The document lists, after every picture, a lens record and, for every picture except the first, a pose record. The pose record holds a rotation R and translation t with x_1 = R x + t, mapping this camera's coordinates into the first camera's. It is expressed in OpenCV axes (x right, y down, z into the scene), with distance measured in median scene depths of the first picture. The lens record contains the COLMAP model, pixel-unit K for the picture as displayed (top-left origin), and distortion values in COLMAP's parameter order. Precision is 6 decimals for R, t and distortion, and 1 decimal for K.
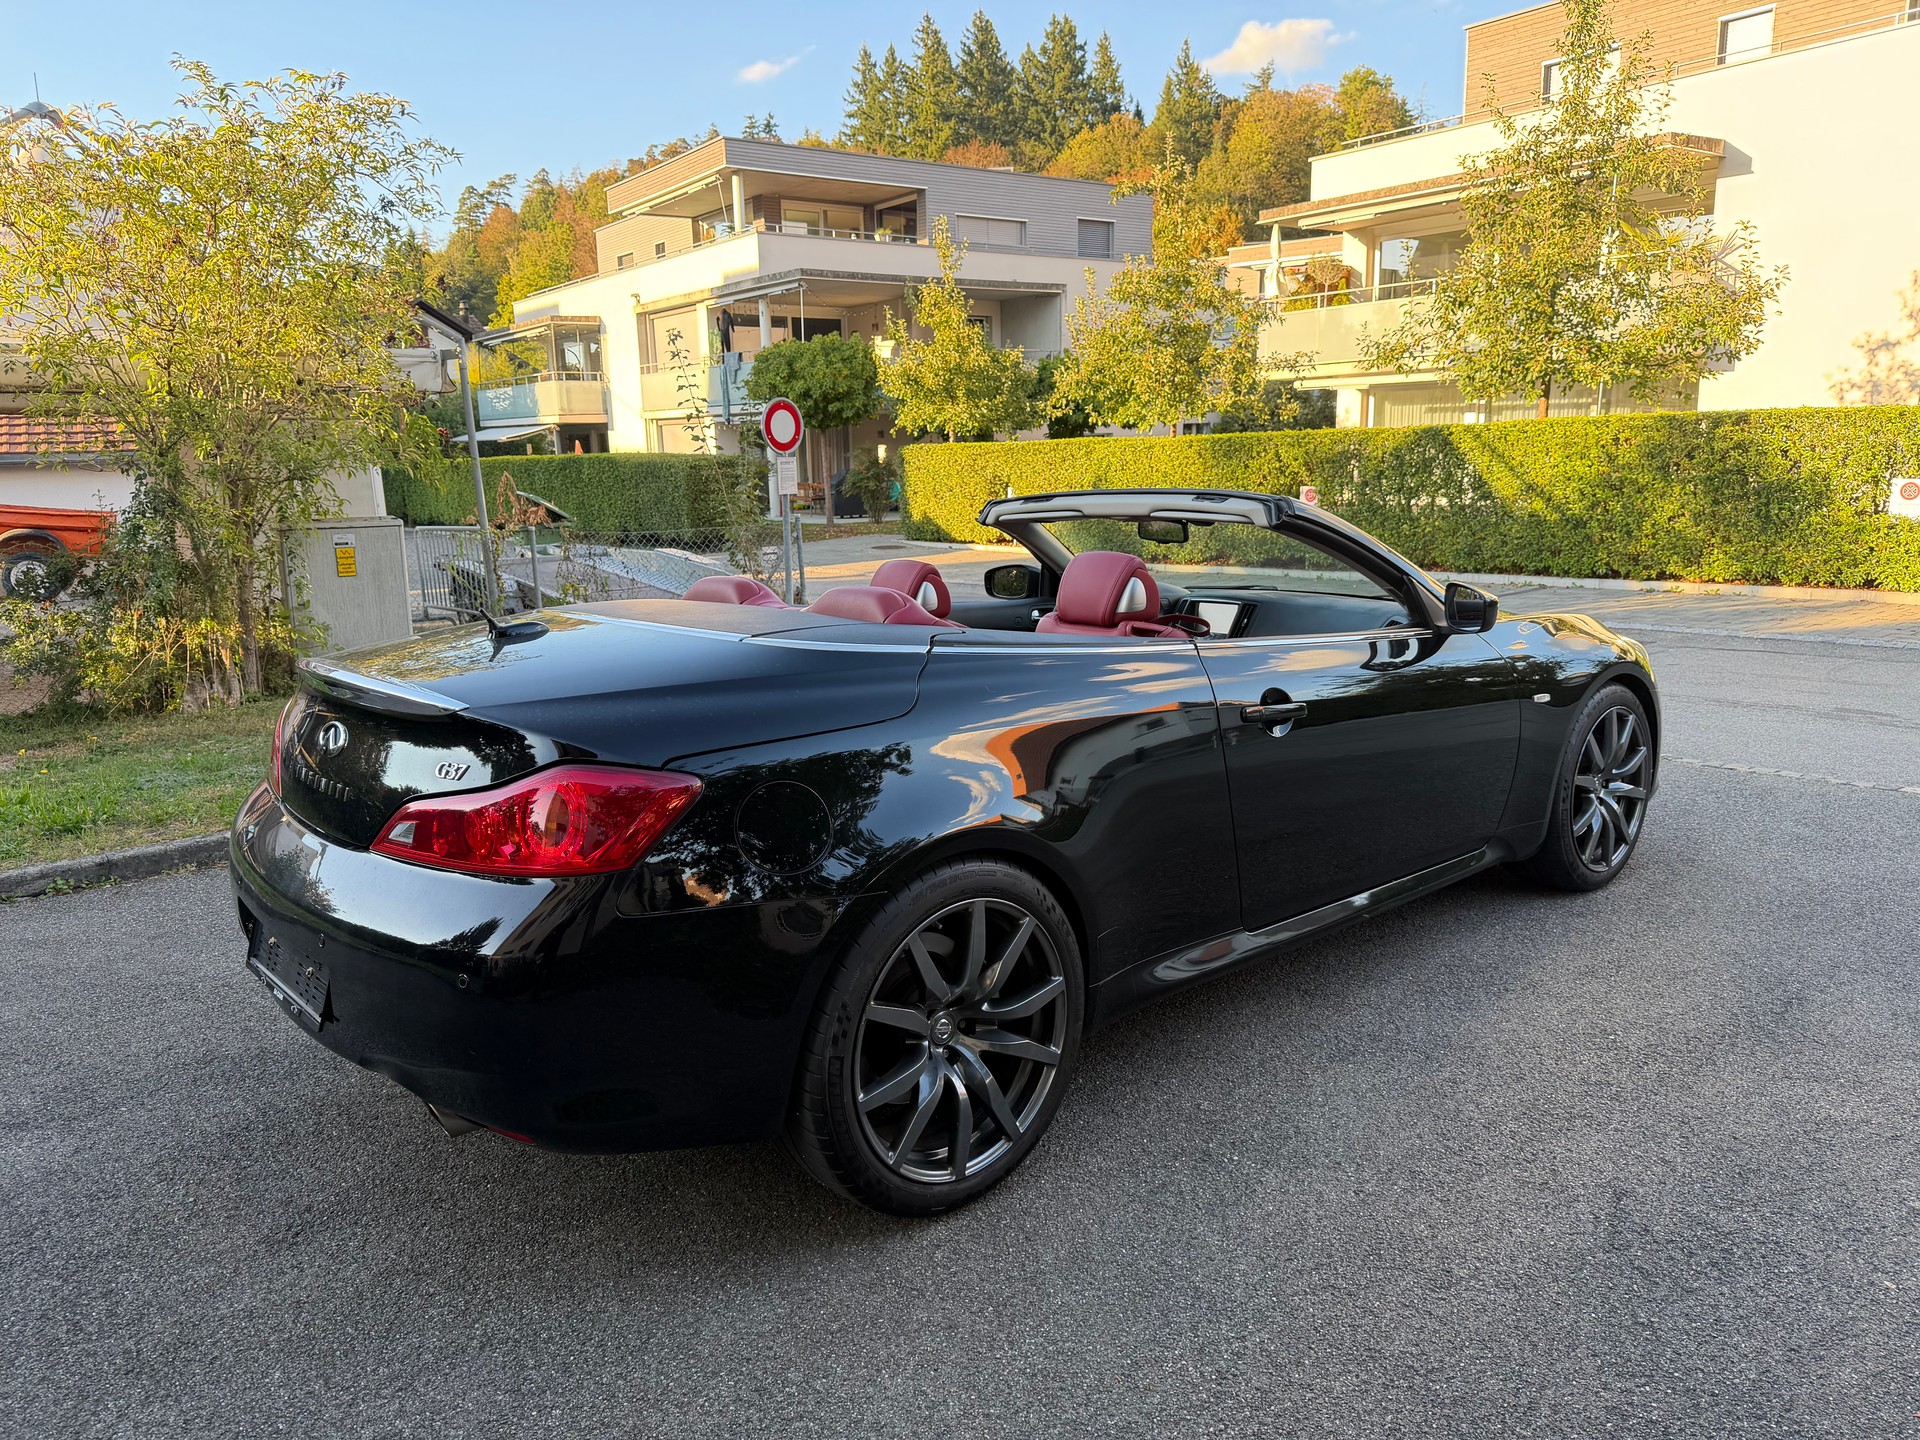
lens RADIAL K [[1391.3, 0, 970.2], [0, 1391.3, 720.0], [0, 0, 1]] dist [0.034984, -0.053918]
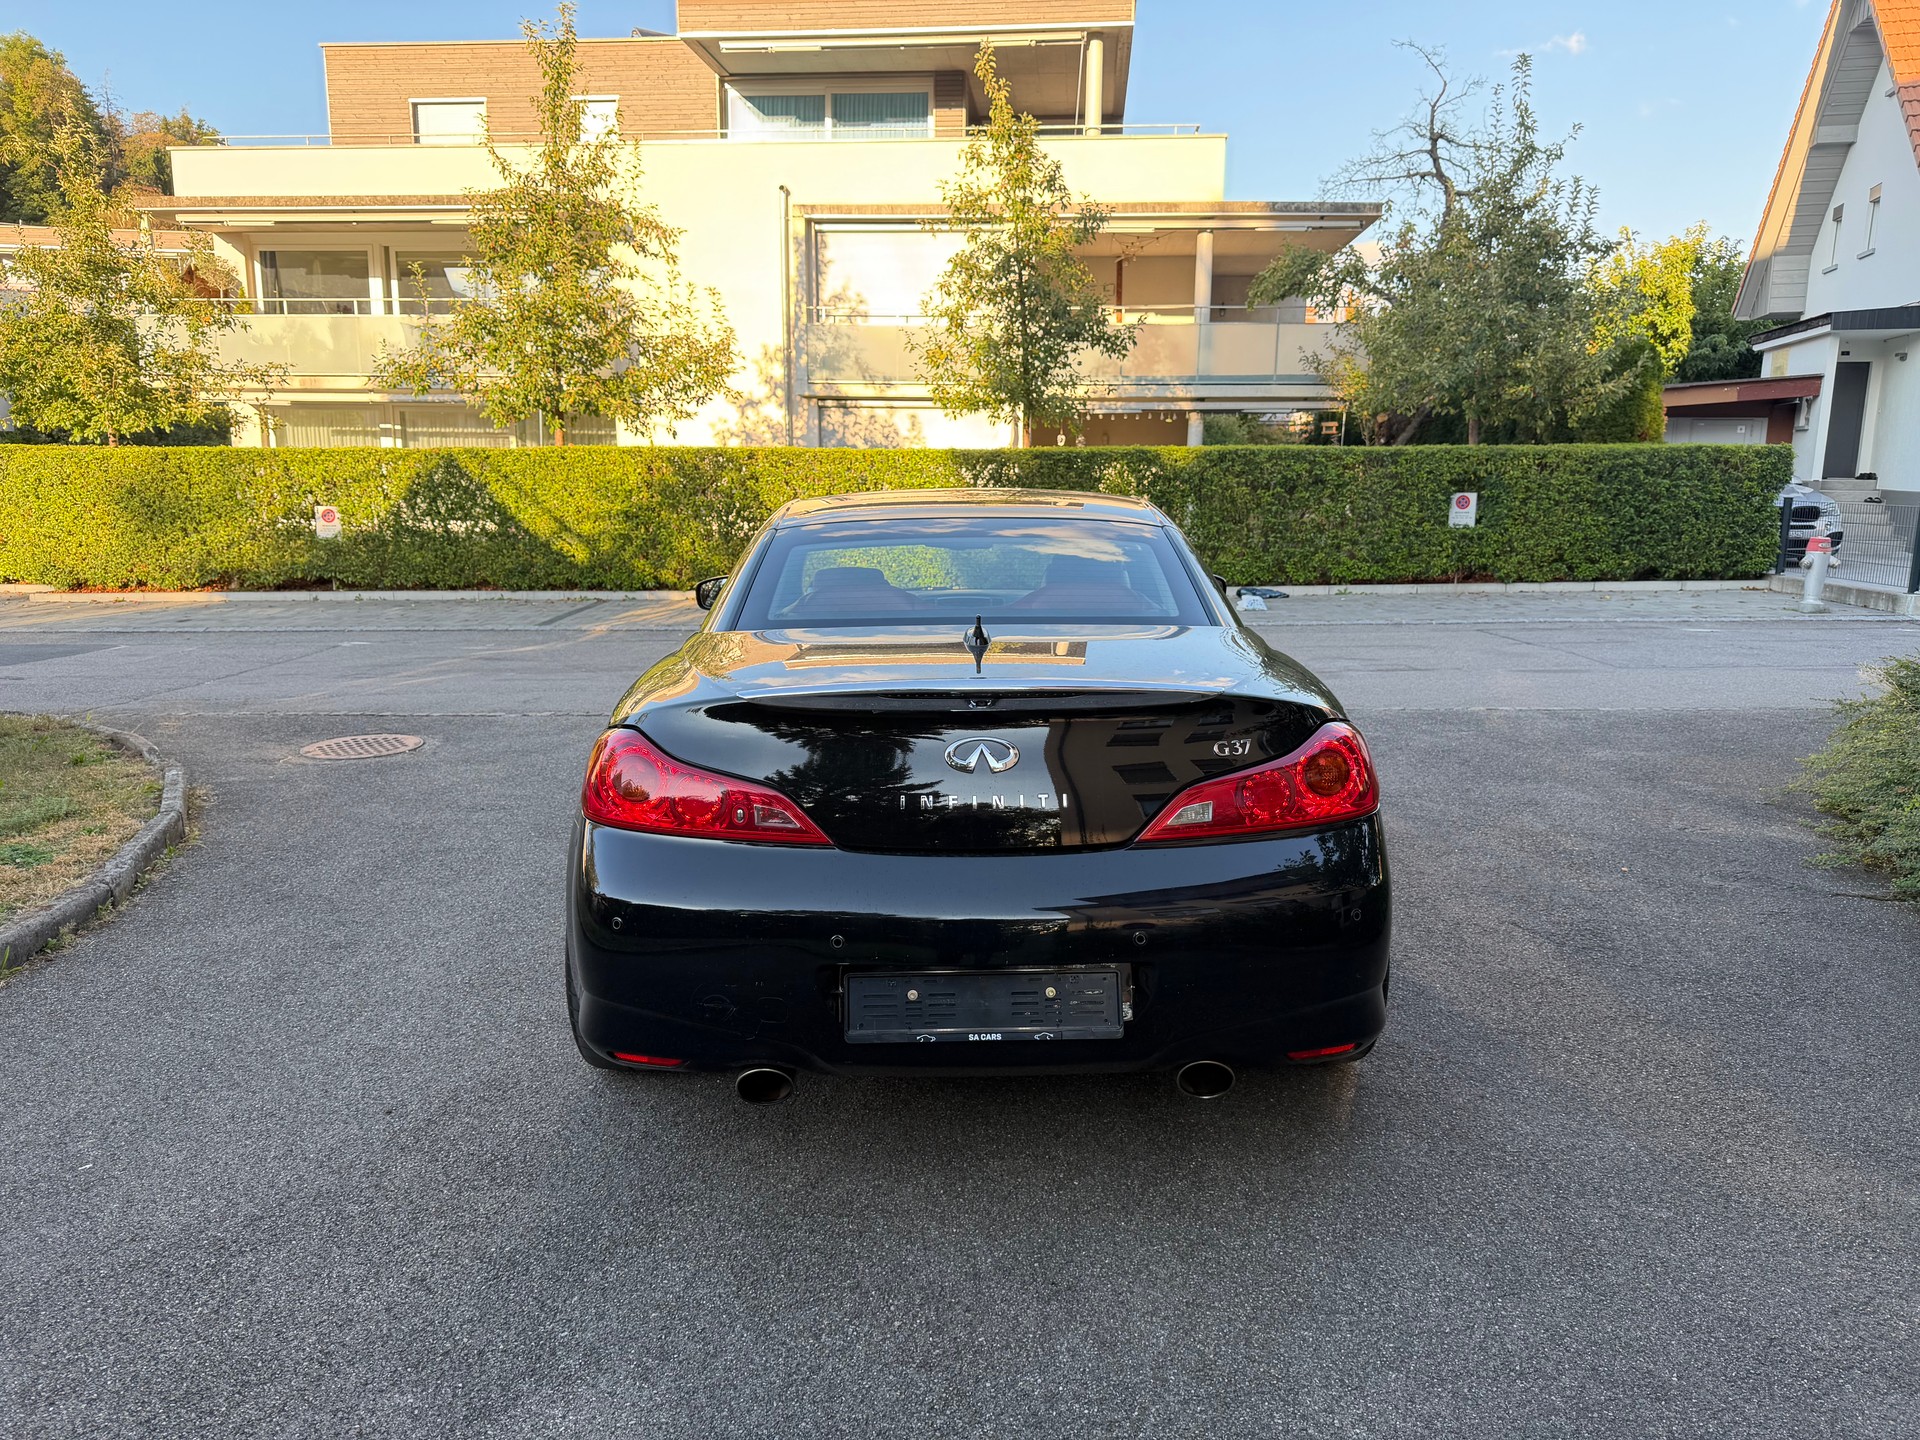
lens RADIAL K [[1391.3, 0, 970.2], [0, 1391.3, 720.0], [0, 0, 1]] dist [0.034984, -0.053918]
pose [[0.670158, -0.102252, 0.735141, -0.213240], [0.115845, 0.992736, 0.032477, -0.004295], [-0.733122, 0.063398, 0.677135, 0.055806]]
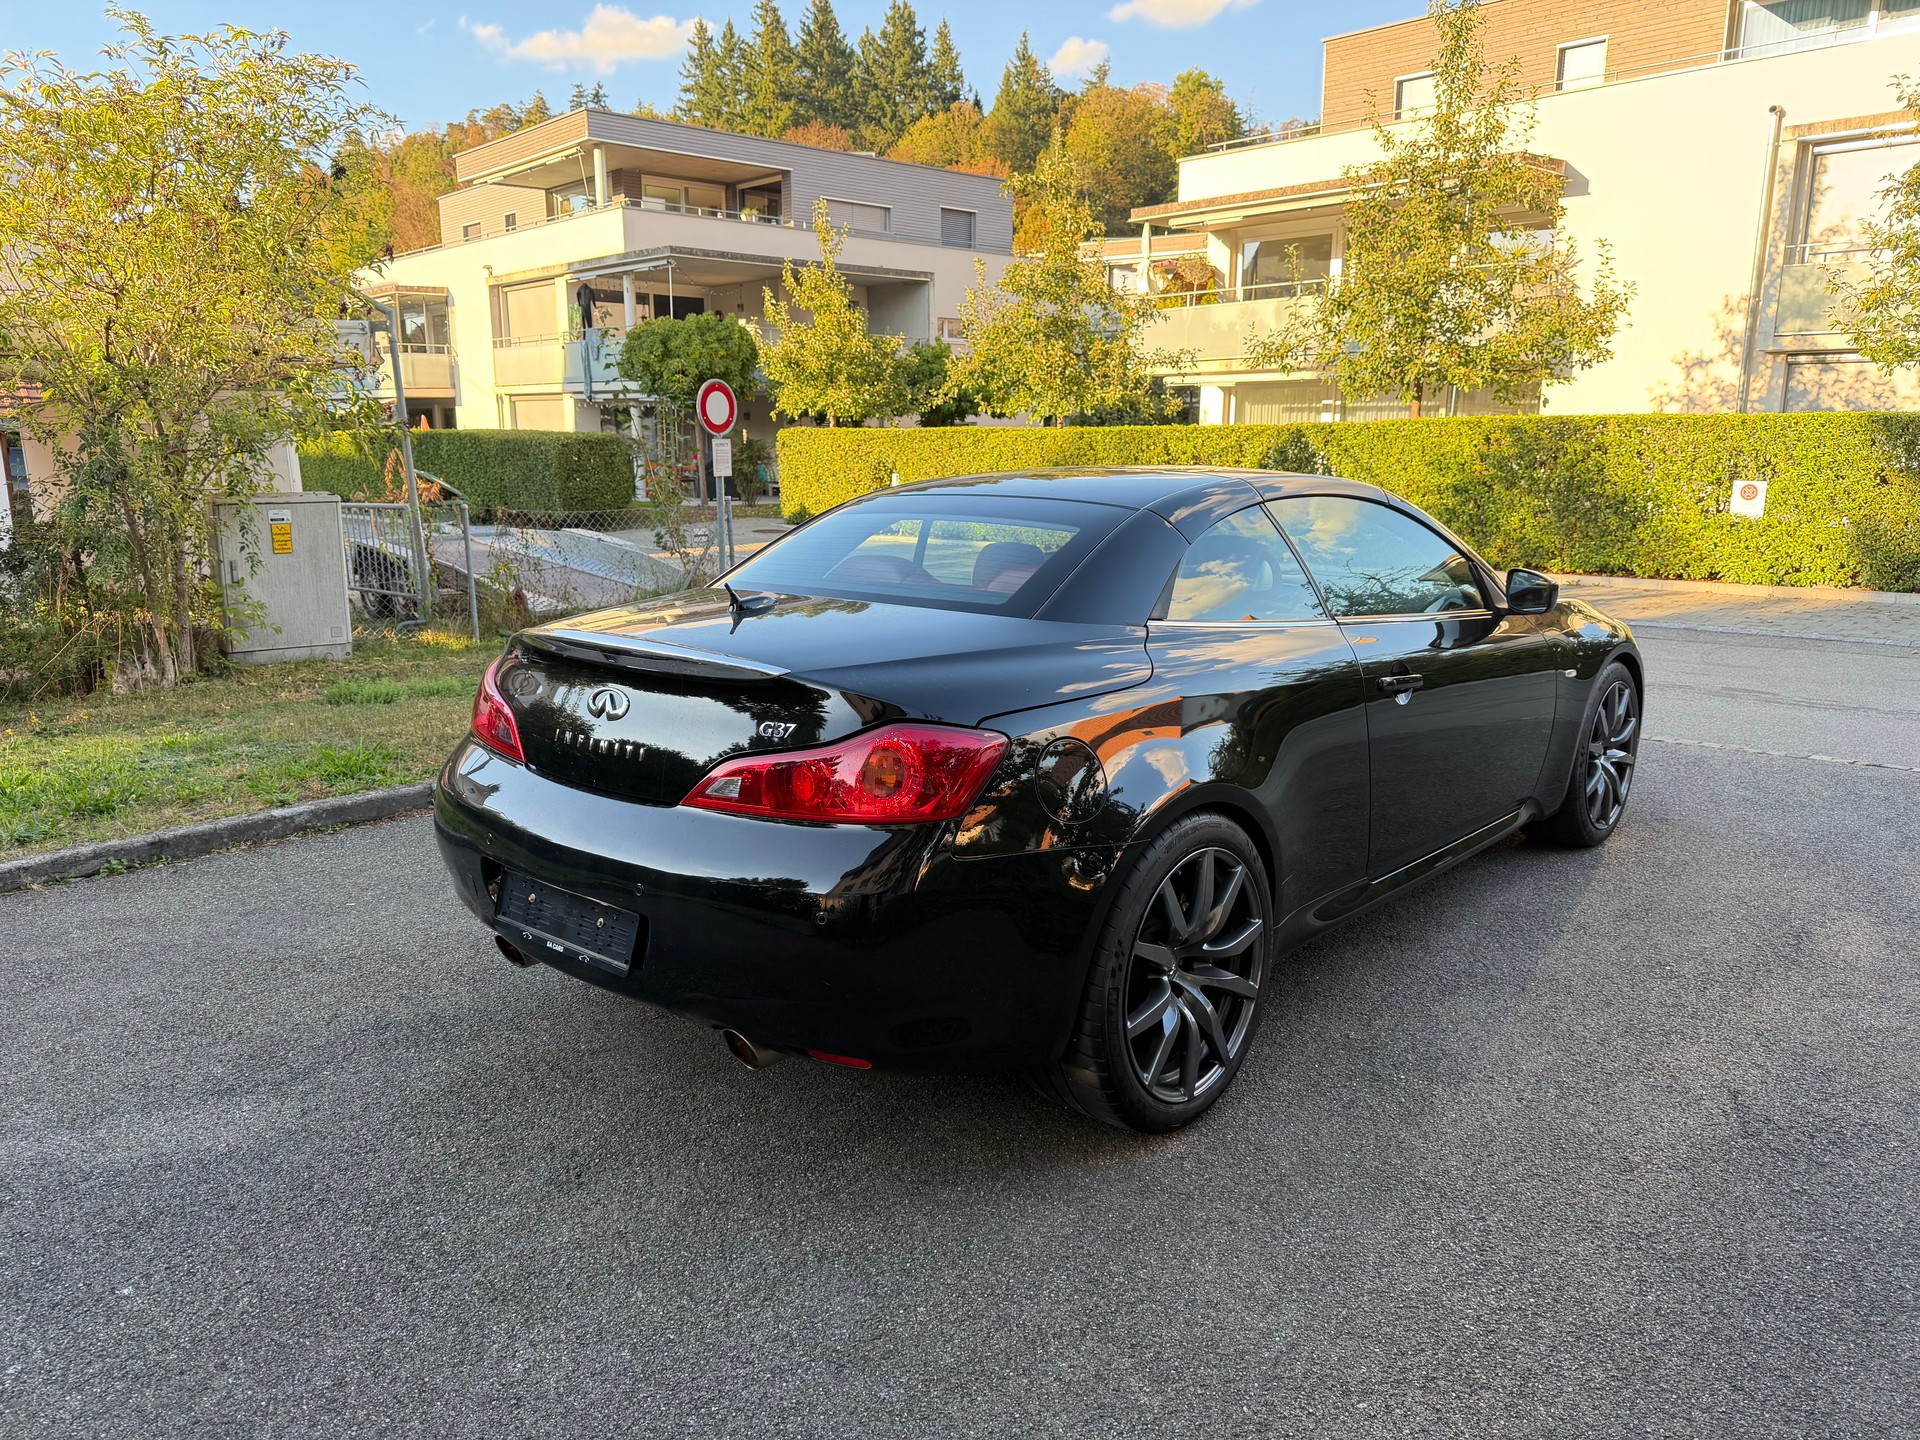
lens RADIAL K [[1384.3, 0, 990.6], [0, 1384.3, 721.2], [0, 0, 1]] dist [0.031739, -0.040423]
pose [[0.992163, -0.003566, 0.124897, -0.046611], [0.002193, 0.999936, 0.011124, 0.002296], [-0.124928, -0.010763, 0.992107, -0.011470]]
